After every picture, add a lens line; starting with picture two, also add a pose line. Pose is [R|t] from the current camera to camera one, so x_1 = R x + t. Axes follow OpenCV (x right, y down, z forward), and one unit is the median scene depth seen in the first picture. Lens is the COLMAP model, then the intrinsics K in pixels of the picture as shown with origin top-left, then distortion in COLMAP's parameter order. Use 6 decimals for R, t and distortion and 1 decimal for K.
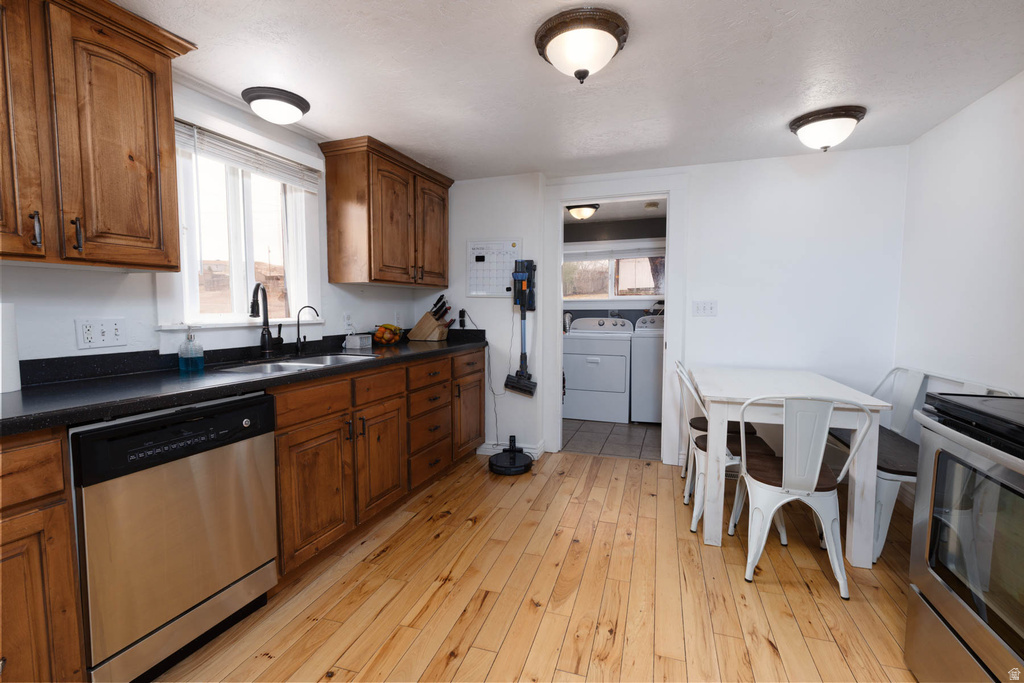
lens RADIAL K [[458.3, 0, 513.8], [0, 458.3, 343.6], [0, 0, 1]] dist [0.002837, -0.000103]
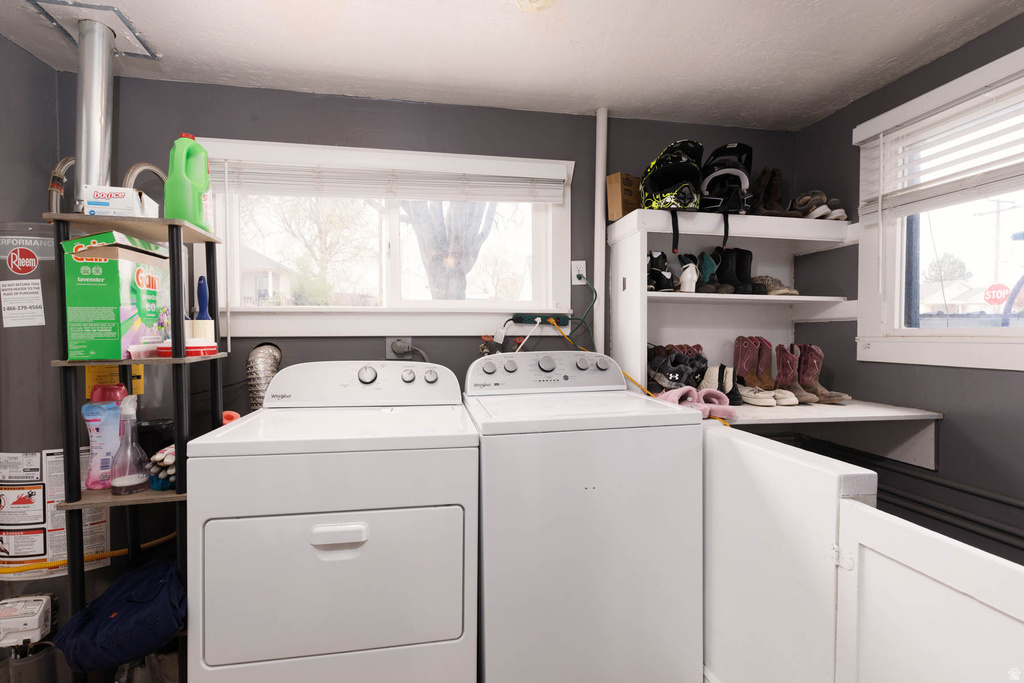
lens RADIAL K [[458.3, 0, 511.7], [0, 458.3, 340.8], [0, 0, 1]] dist [0.002837, -0.000103]
pose [[0.874021, -0.003612, 0.485874, 0.239038], [0.033016, 0.998103, -0.051971, -0.099605], [-0.484765, 0.061465, 0.872482, 1.304101]]
